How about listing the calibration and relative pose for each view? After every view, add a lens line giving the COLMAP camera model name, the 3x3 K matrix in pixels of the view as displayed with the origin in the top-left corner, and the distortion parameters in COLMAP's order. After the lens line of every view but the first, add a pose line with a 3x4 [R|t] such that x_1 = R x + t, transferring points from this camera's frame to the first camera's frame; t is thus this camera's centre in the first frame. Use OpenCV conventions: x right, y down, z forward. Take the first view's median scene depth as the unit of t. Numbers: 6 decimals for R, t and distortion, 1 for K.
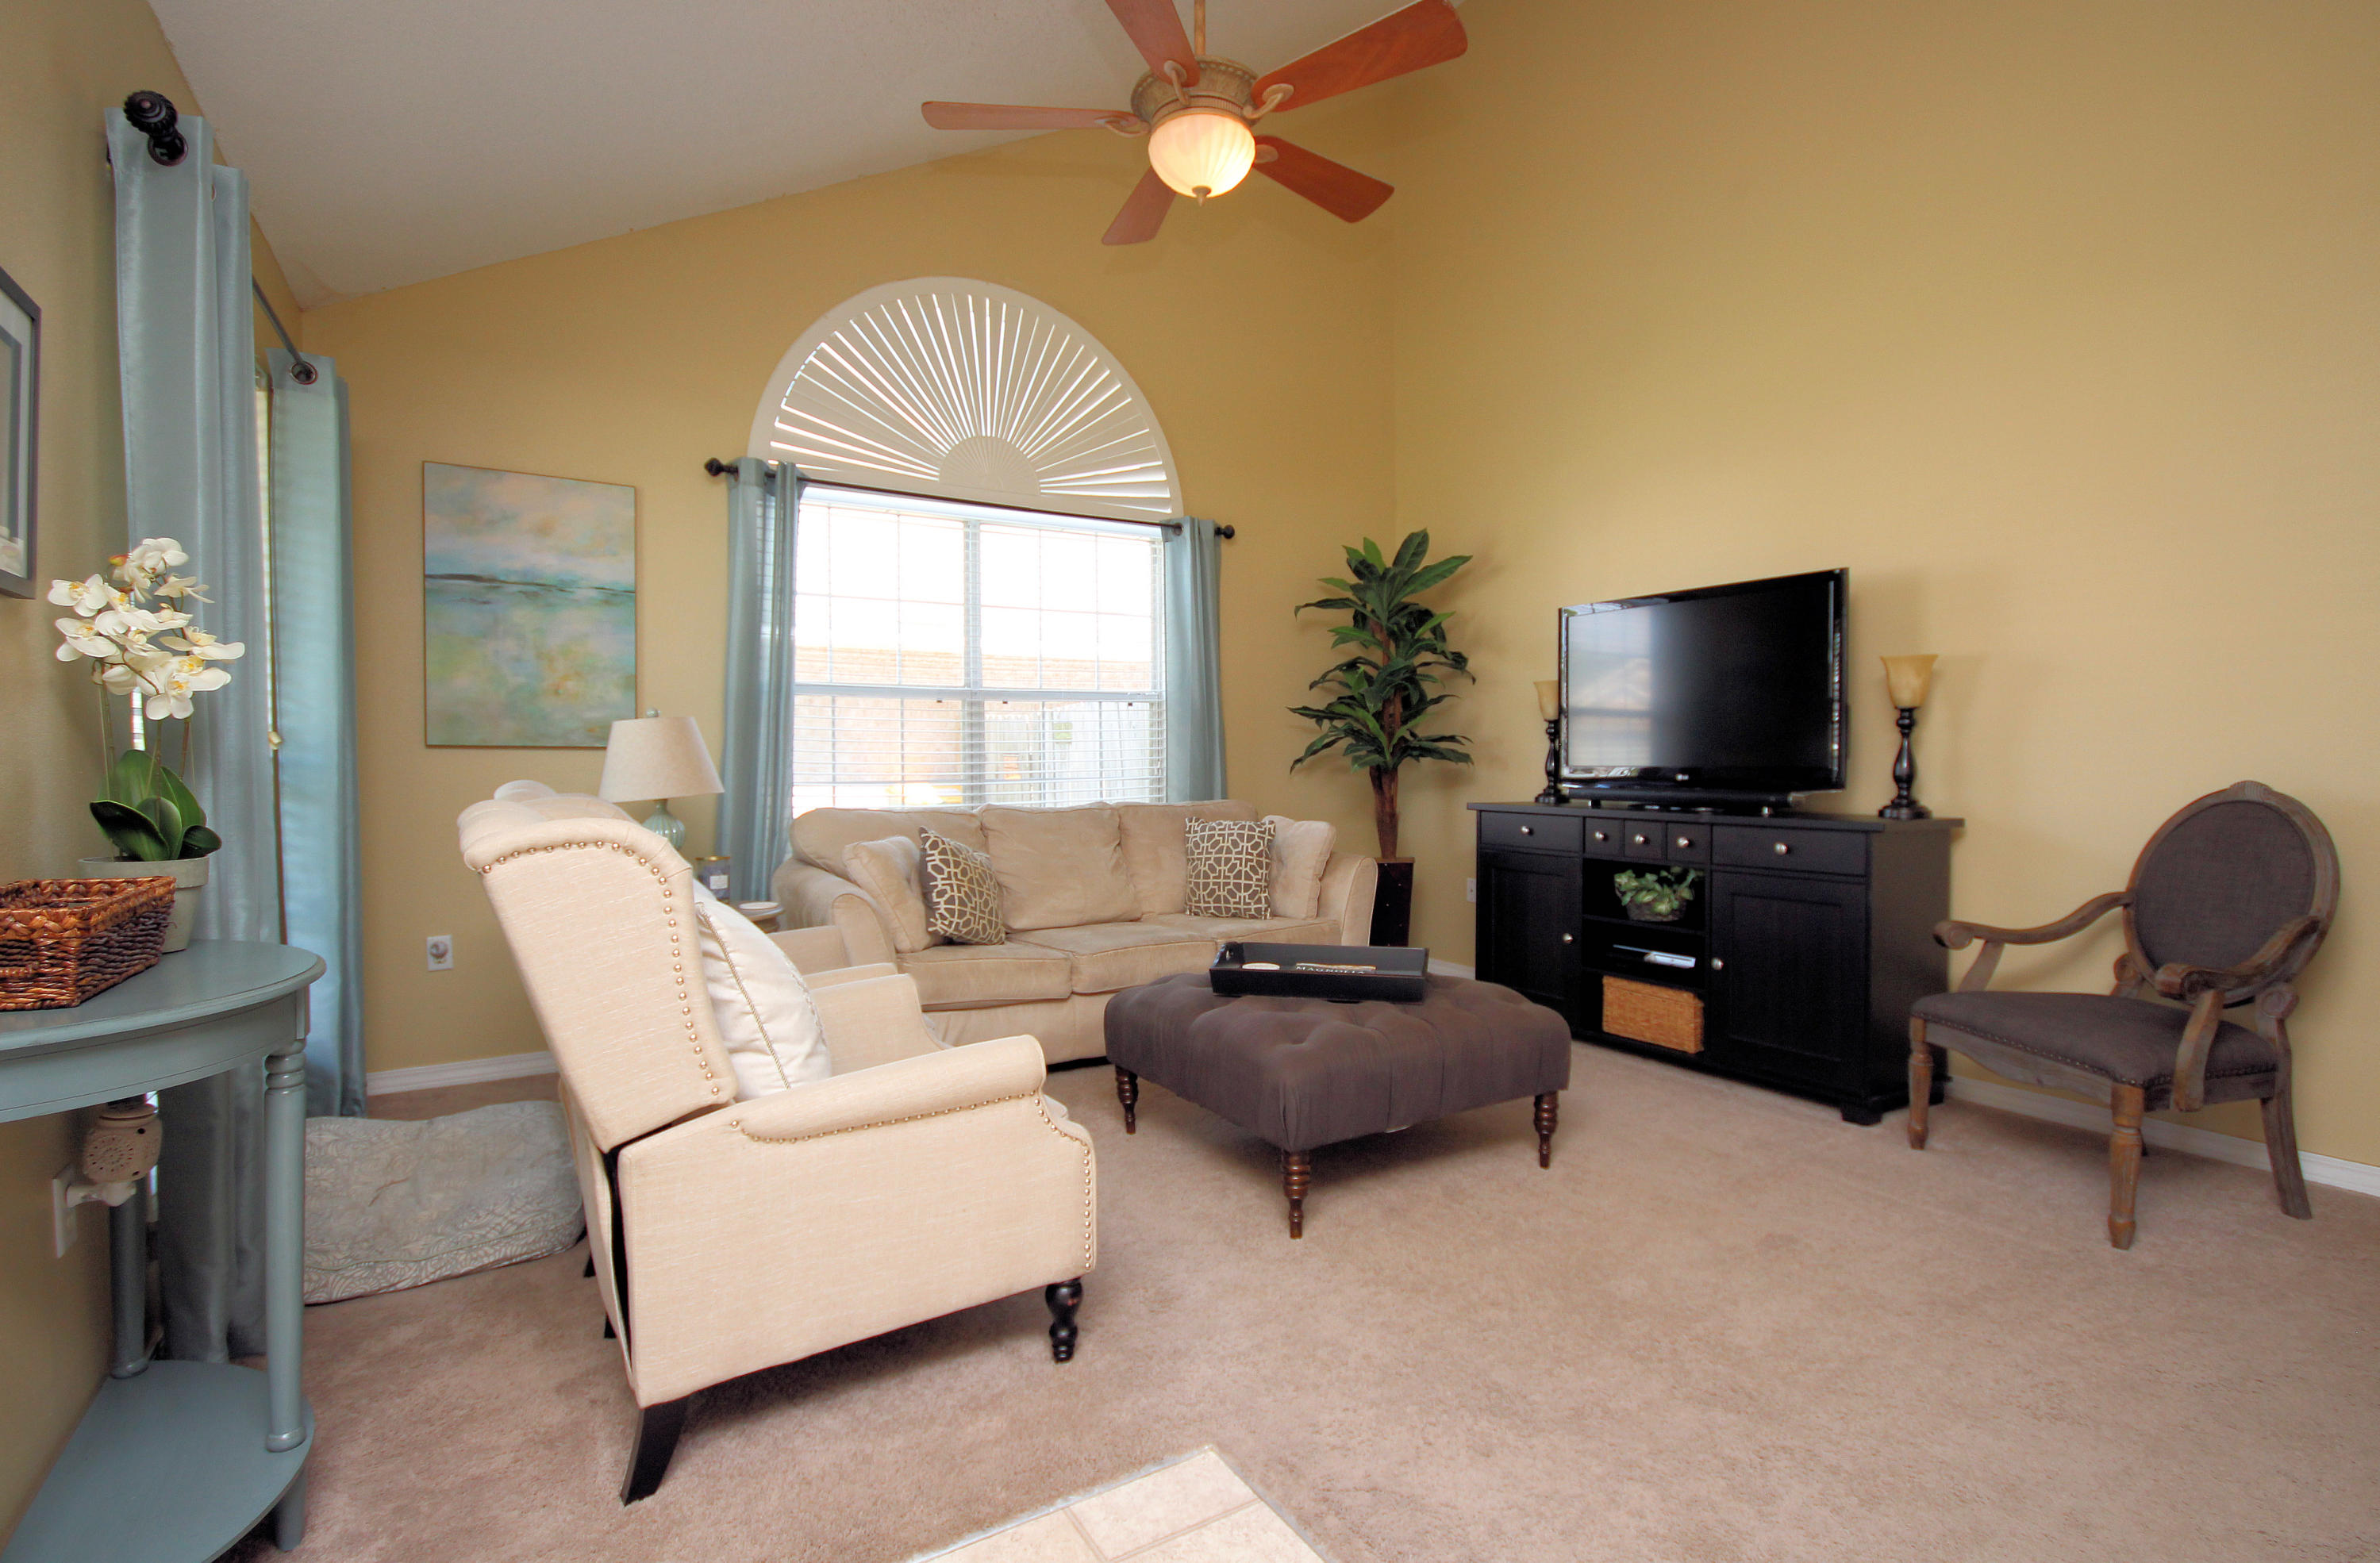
lens RADIAL K [[1086.6, 0, 1225.7], [0, 1086.6, 772.7], [0, 0, 1]] dist [-0.009923, 0.000525]
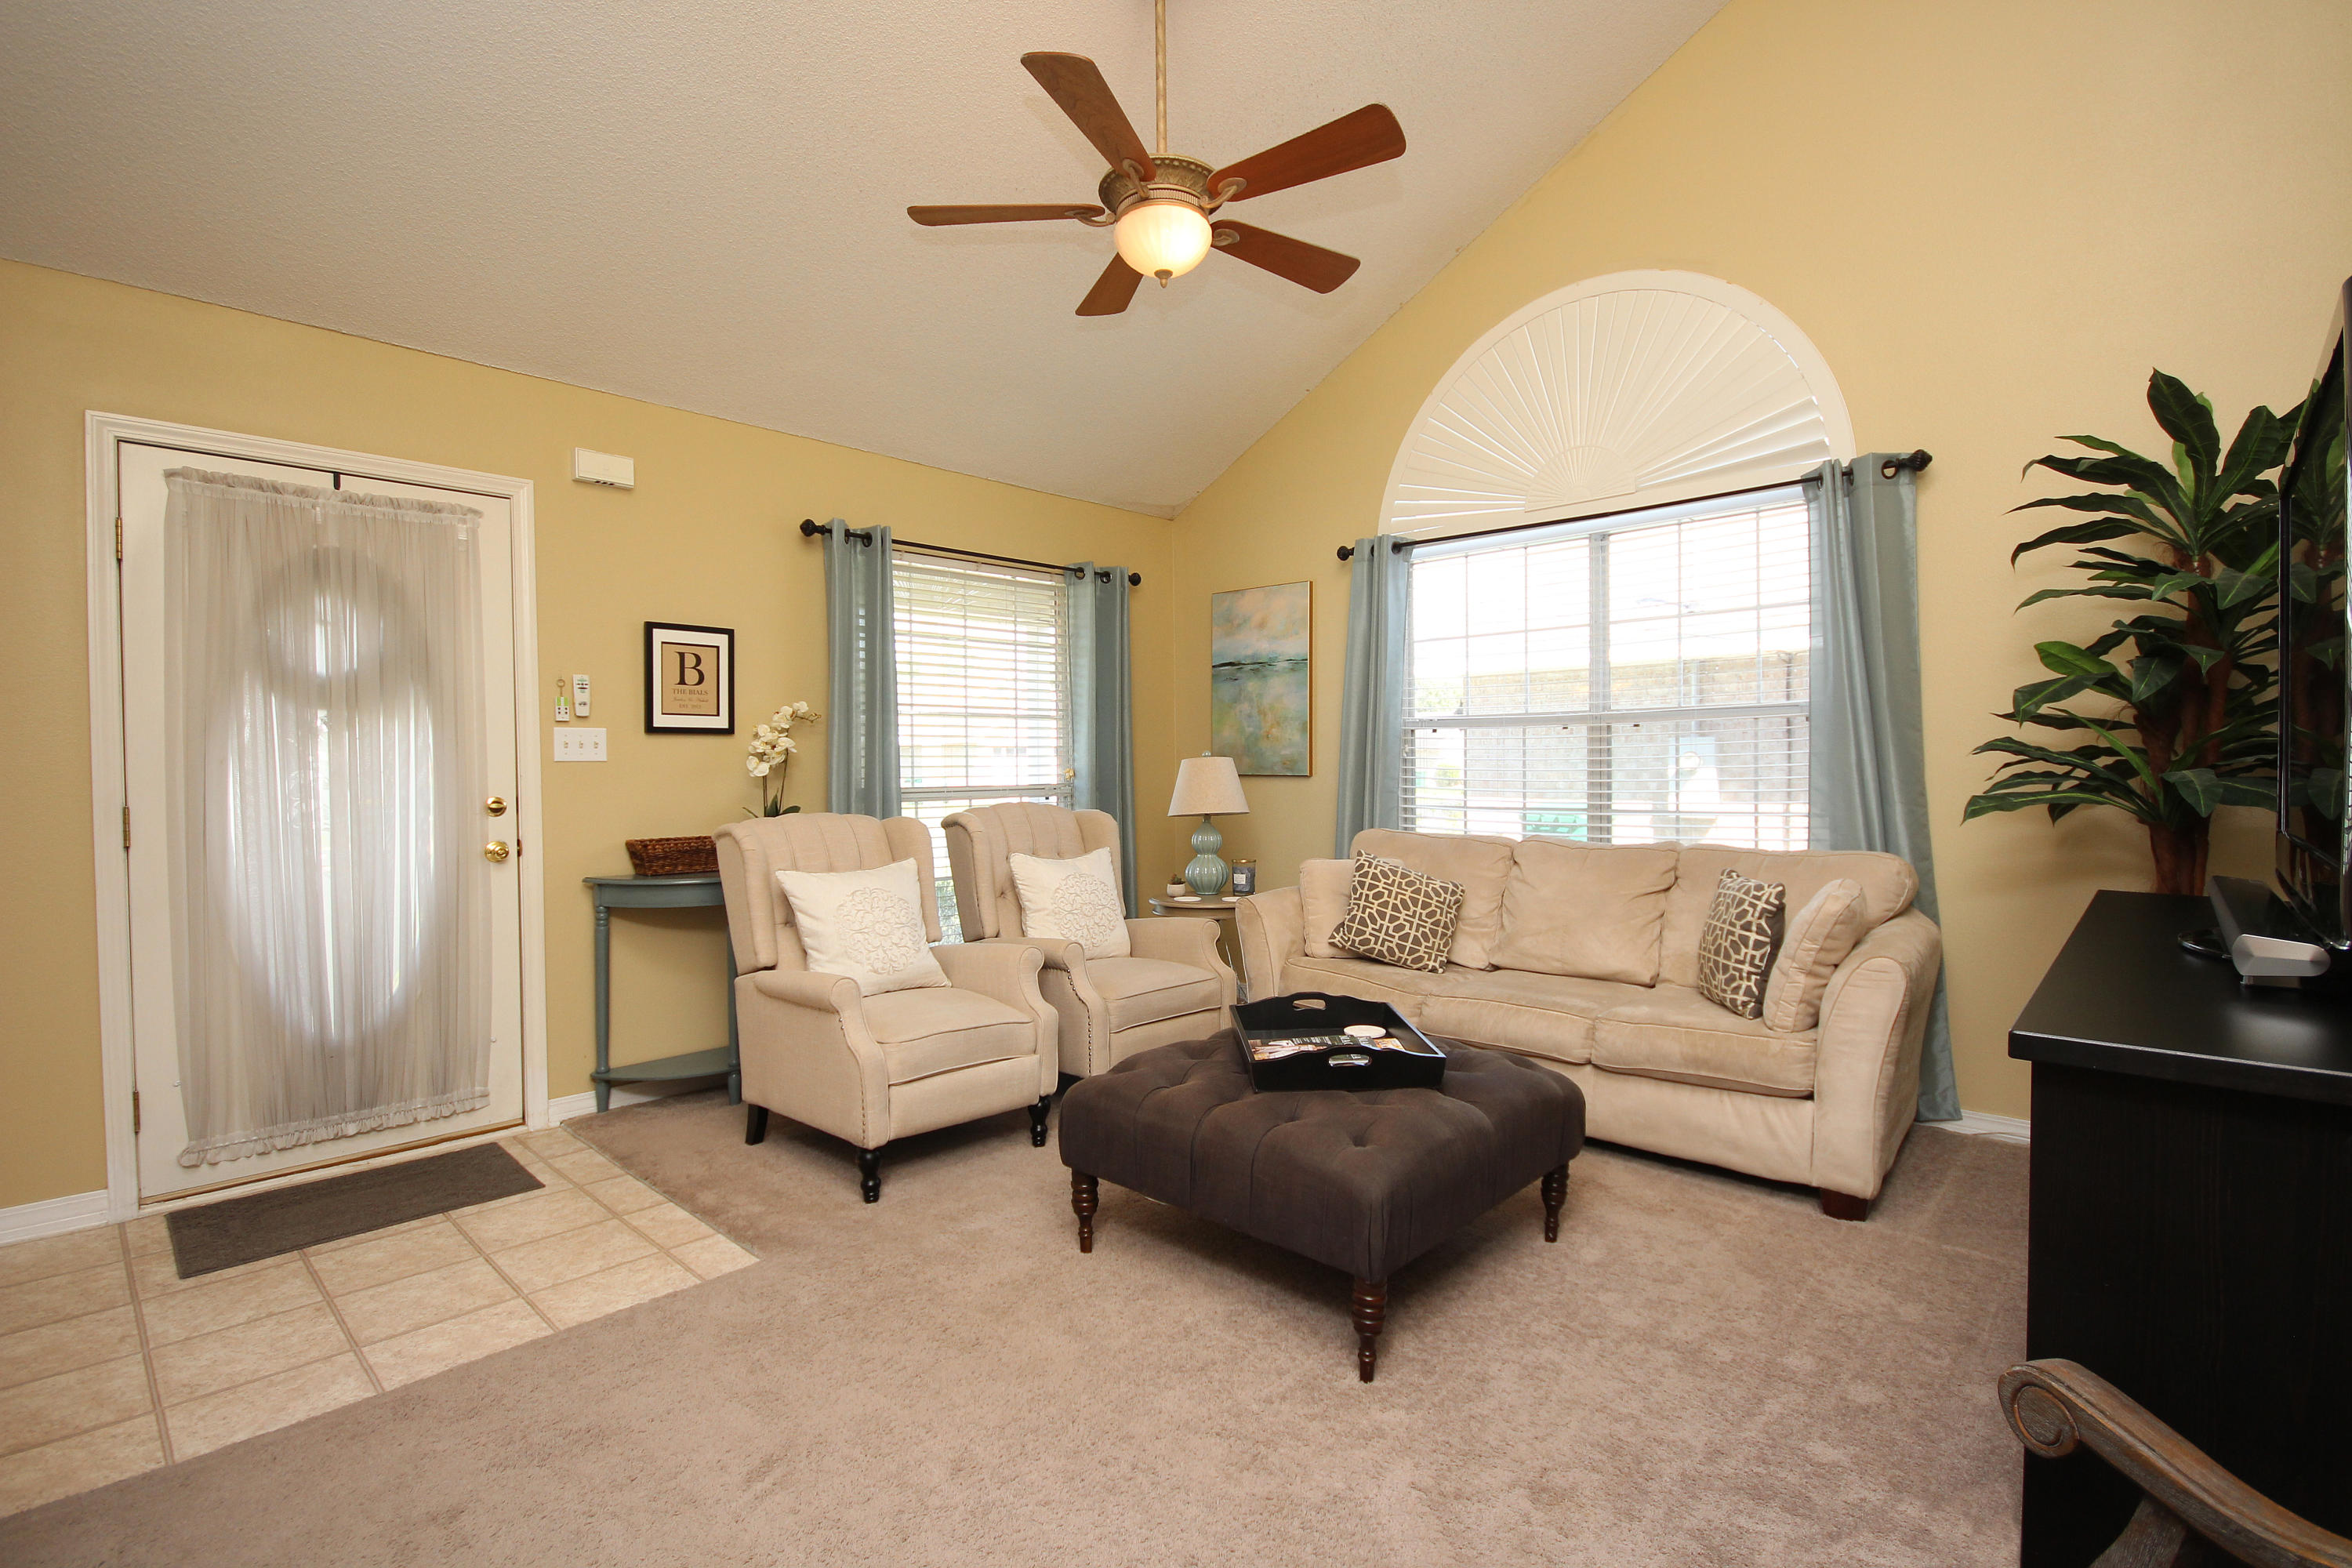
lens RADIAL K [[1062.4, 0, 1211.6], [0, 1062.4, 788.4], [0, 0, 1]] dist [-0.026779, -0.000299]
pose [[0.268564, 0.022502, -0.962999, 0.687331], [-0.011453, 0.999731, 0.020166, -0.032320], [0.963194, 0.005613, 0.268750, 0.530852]]
